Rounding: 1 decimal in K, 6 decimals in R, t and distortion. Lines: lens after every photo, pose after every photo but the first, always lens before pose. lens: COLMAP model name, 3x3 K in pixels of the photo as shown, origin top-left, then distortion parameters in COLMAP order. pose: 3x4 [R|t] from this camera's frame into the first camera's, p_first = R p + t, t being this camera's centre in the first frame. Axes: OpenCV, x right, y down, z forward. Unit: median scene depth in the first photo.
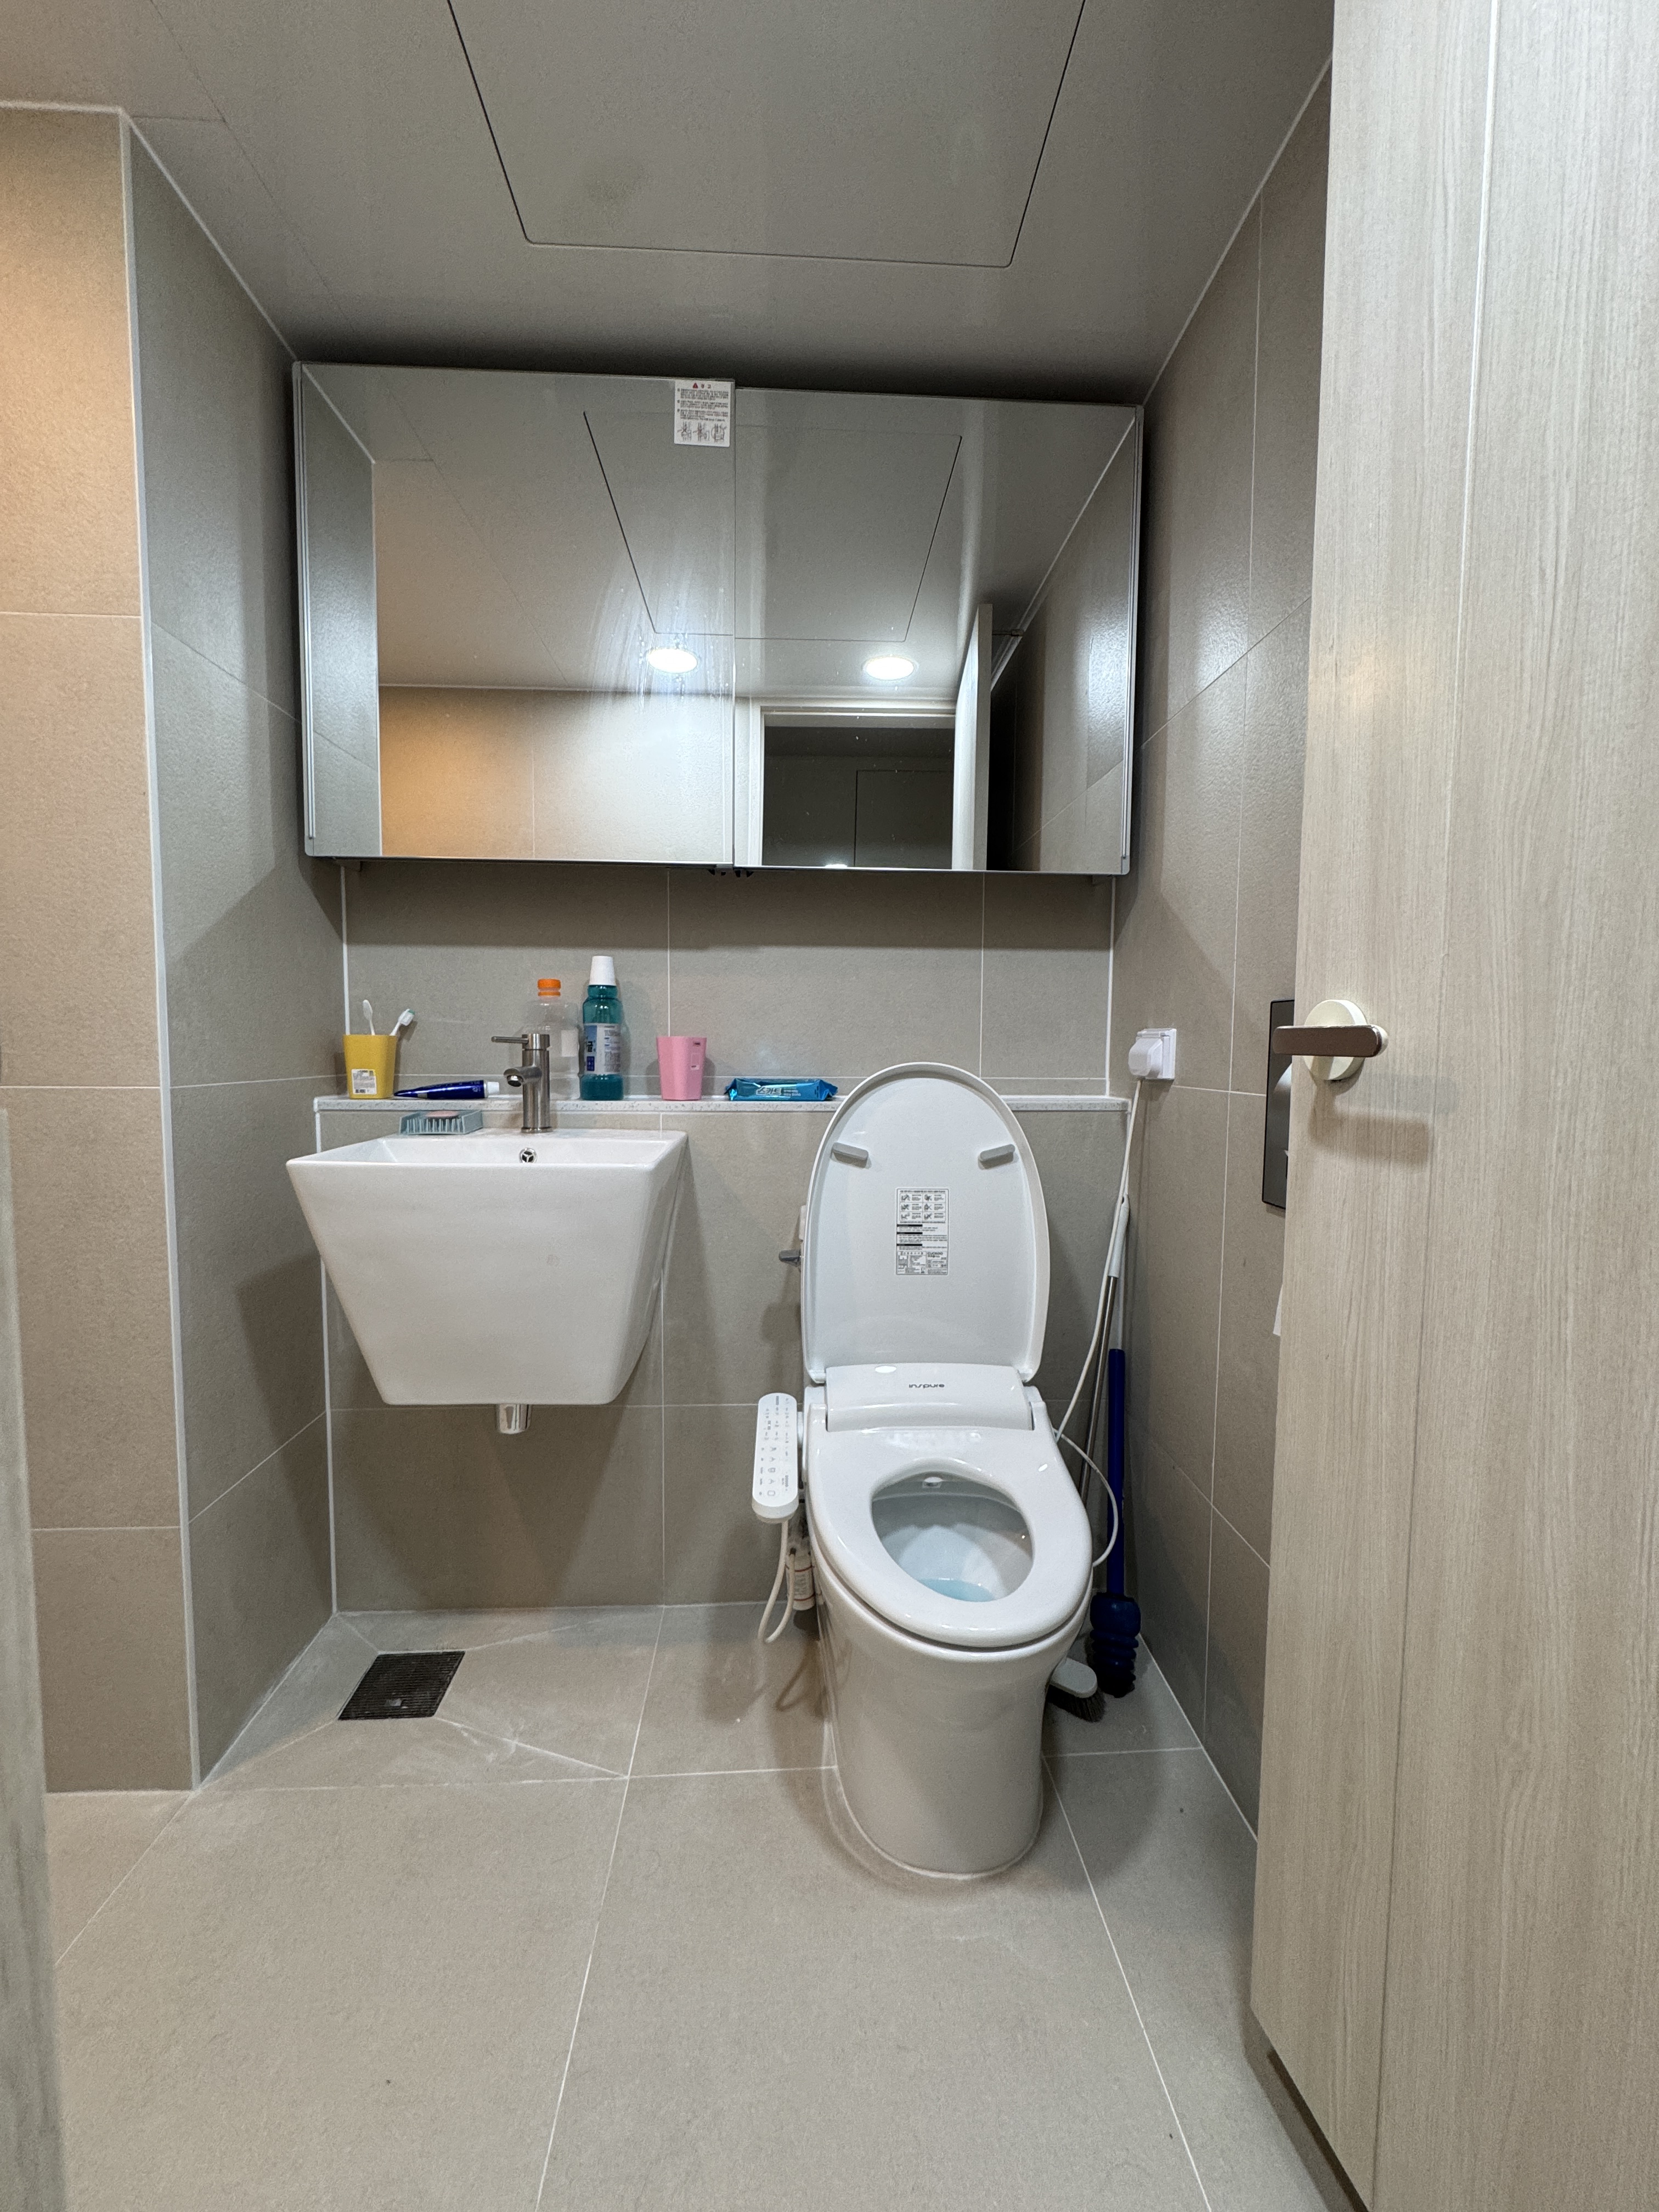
lens RADIAL K [[881.2, 0, 826.4], [0, 881.2, 1105.1], [0, 0, 1]] dist [-0.001336, 0.000268]
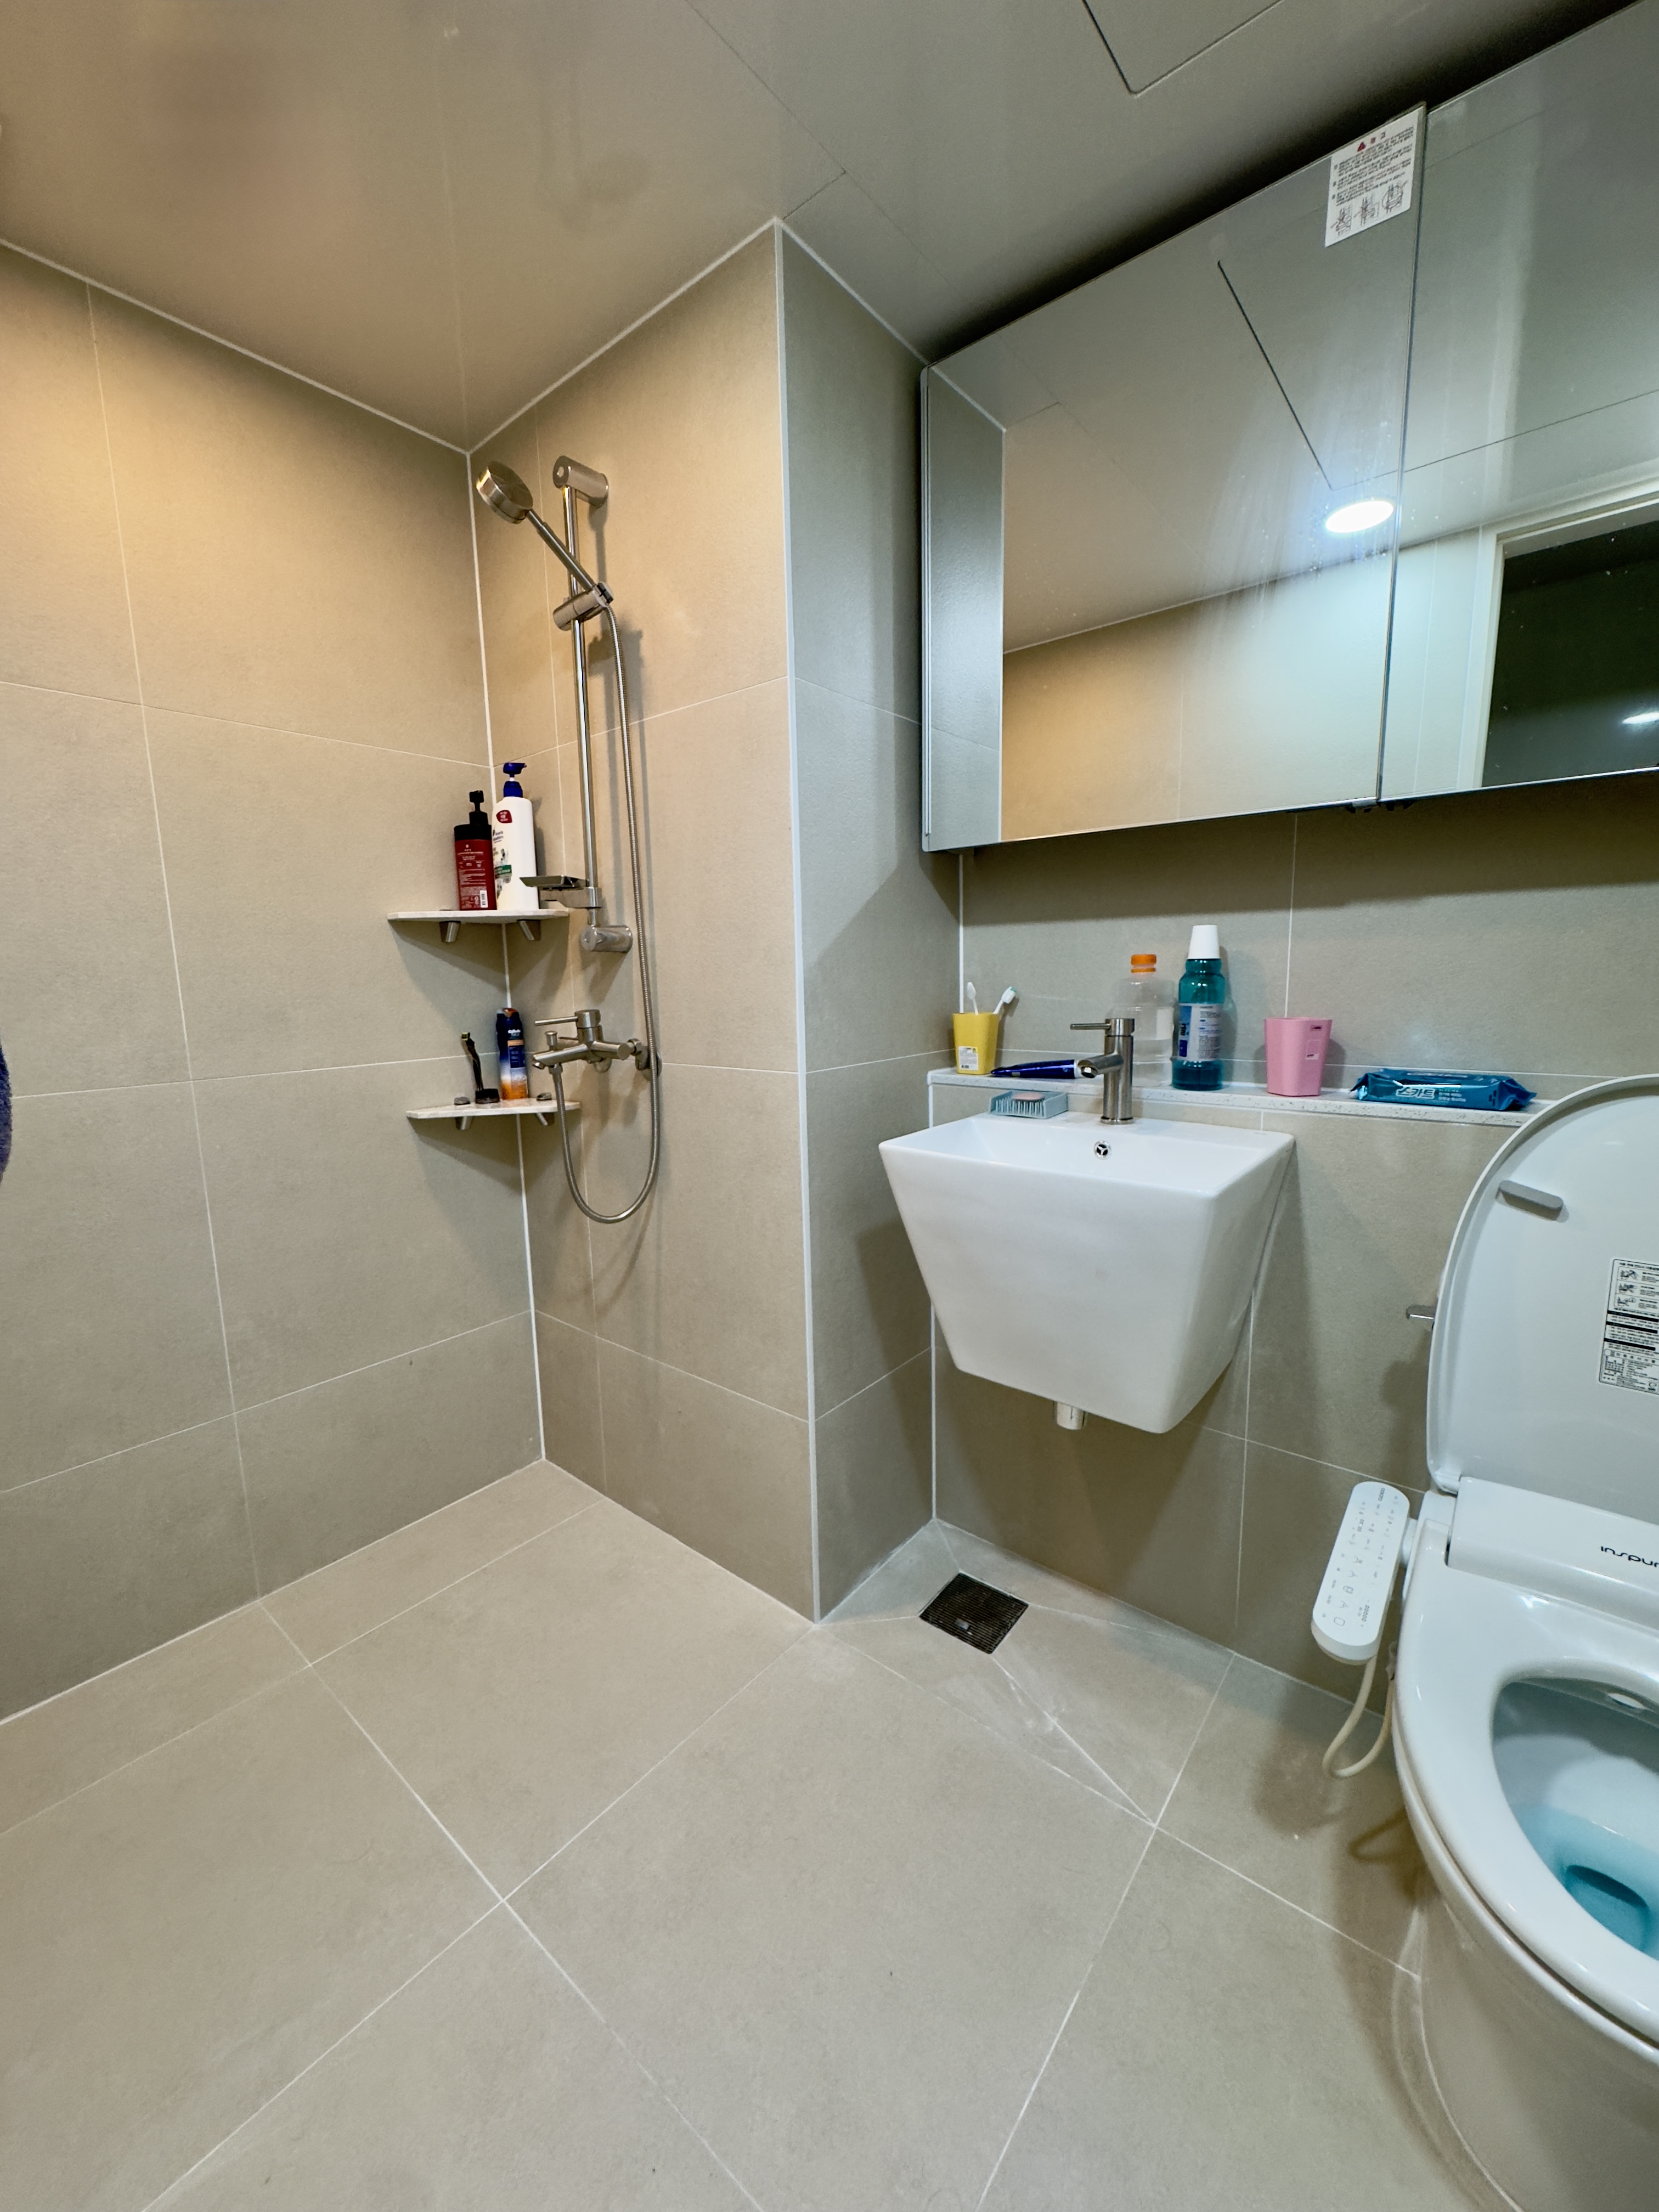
lens RADIAL K [[881.2, 0, 830.1], [0, 881.2, 1105.2], [0, 0, 1]] dist [-0.001336, 0.000268]
pose [[0.742998, 0.076609, -0.664895, 0.072777], [-0.016547, 0.995226, 0.096179, -0.077018], [0.669089, -0.060459, 0.740719, 0.102741]]
